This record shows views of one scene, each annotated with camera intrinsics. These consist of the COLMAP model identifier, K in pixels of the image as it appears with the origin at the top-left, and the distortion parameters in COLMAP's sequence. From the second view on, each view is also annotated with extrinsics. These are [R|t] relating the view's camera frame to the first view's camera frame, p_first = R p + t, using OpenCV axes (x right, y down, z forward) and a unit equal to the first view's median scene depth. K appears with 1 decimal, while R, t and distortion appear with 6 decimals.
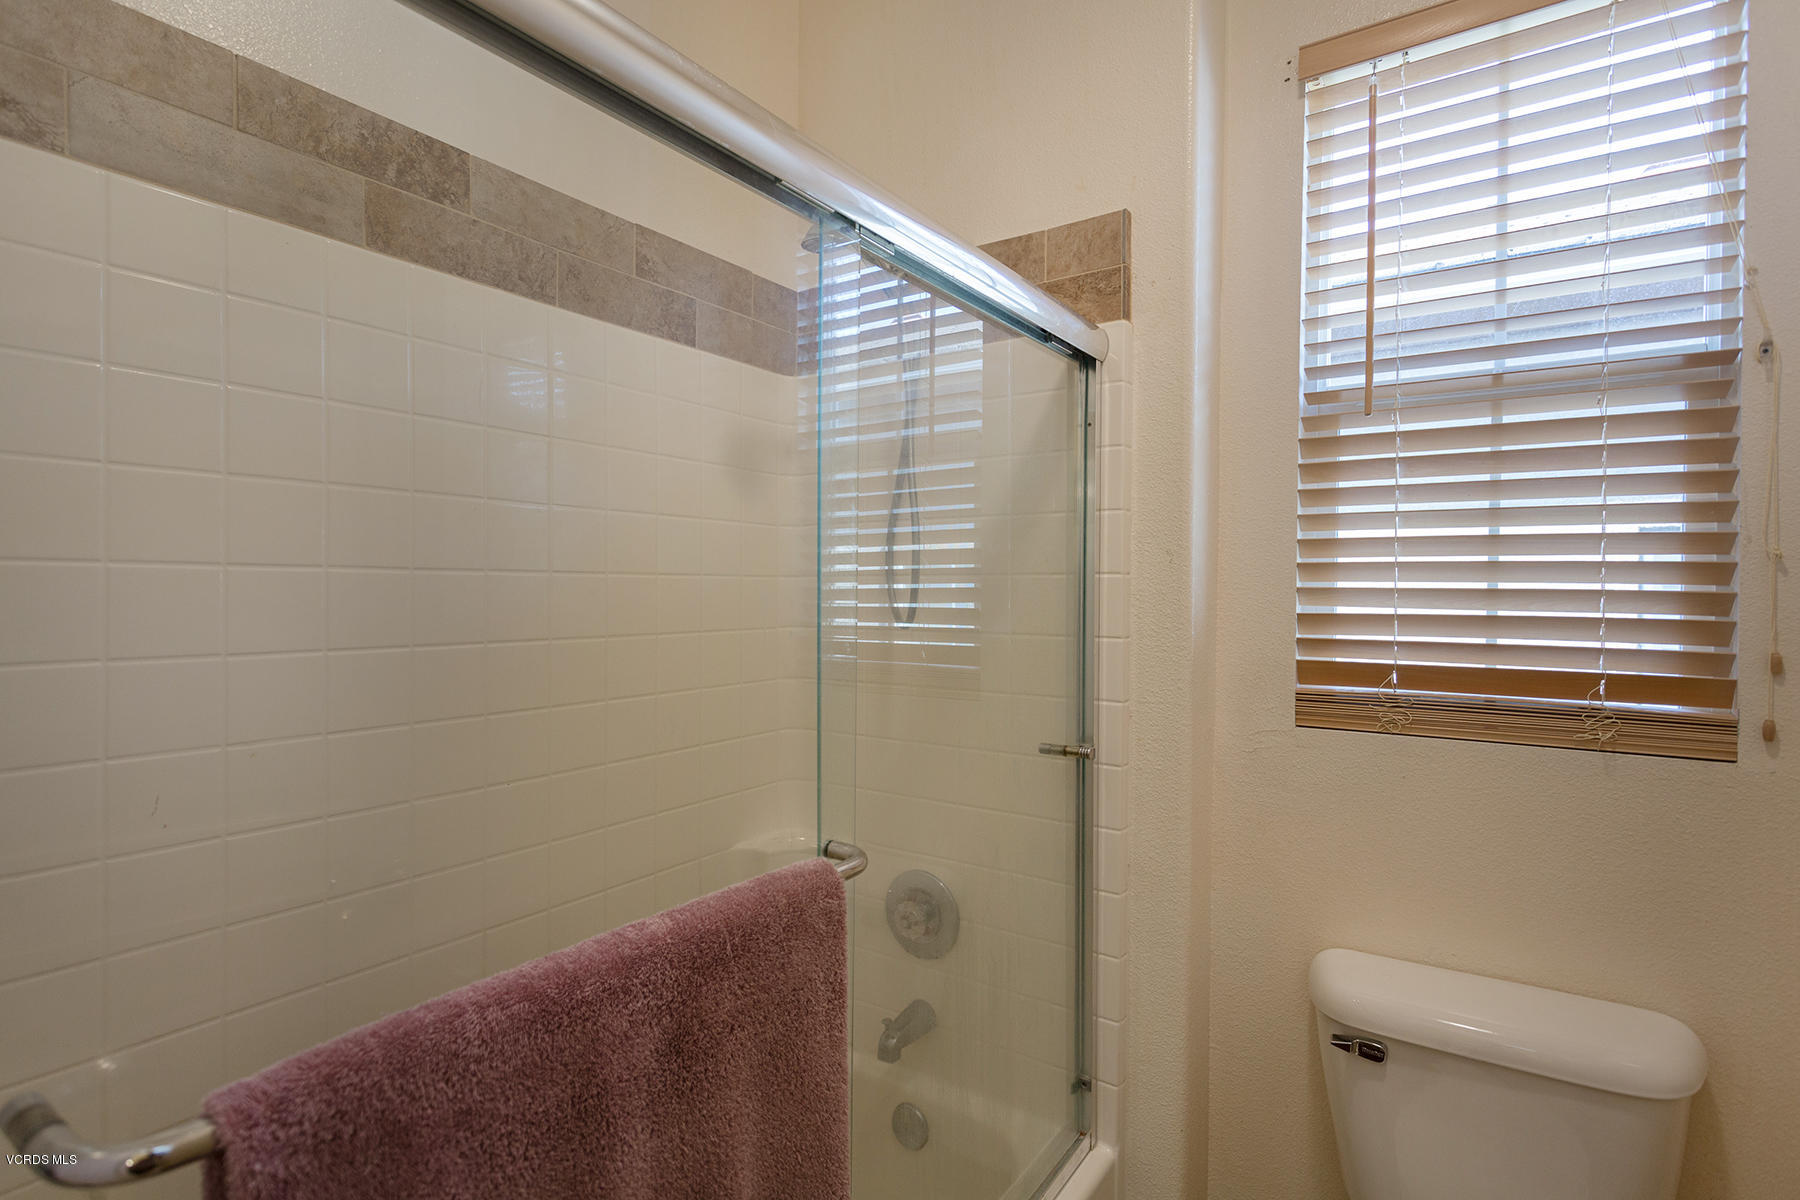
lens RADIAL K [[902.7, 0, 912.6], [0, 902.7, 601.1], [0, 0, 1]] dist [-0.000860, 0.002311]
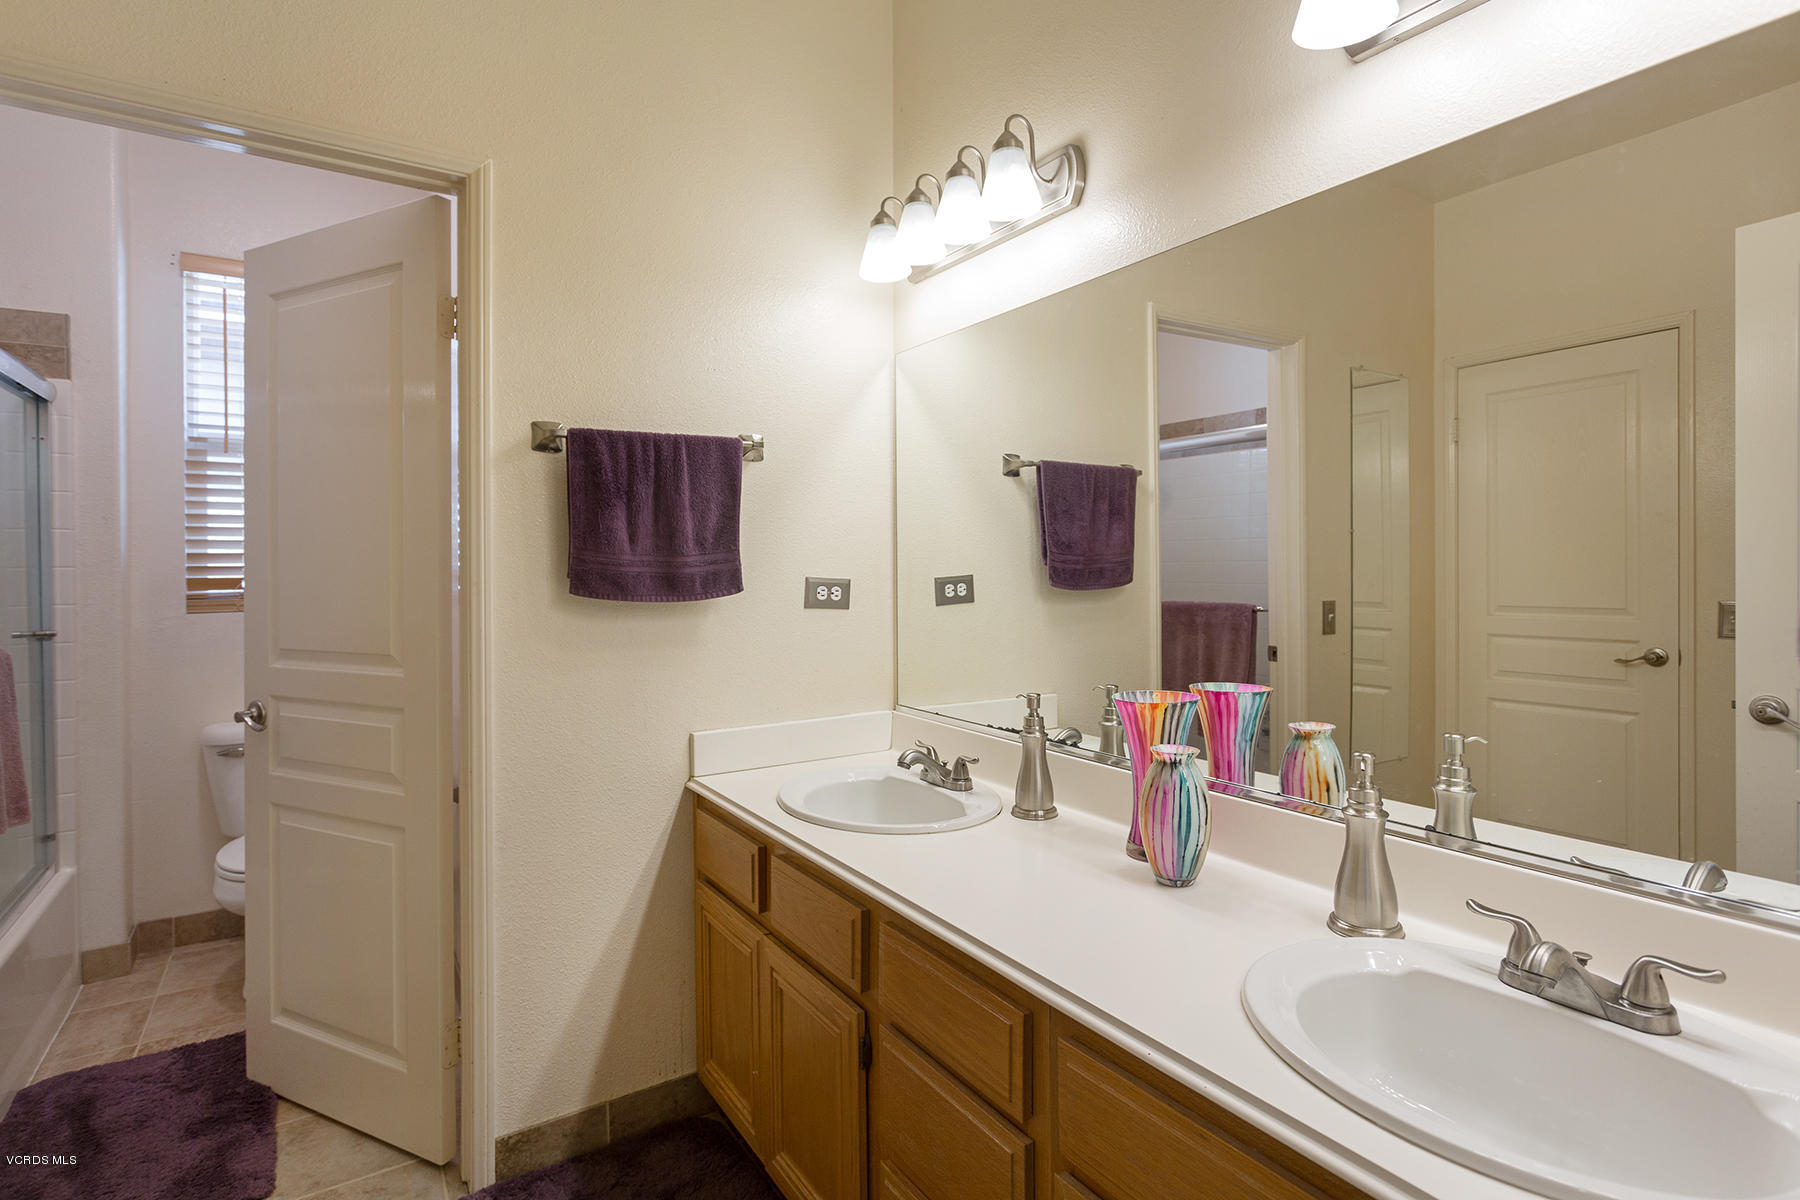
lens RADIAL K [[902.7, 0, 911.1], [0, 902.7, 584.3], [0, 0, 1]] dist [-0.000860, 0.002311]
pose [[0.363023, -0.030202, 0.931291, -0.777143], [-0.000819, 0.999464, 0.032732, 0.015380], [-0.931780, -0.012645, 0.362803, -1.088661]]
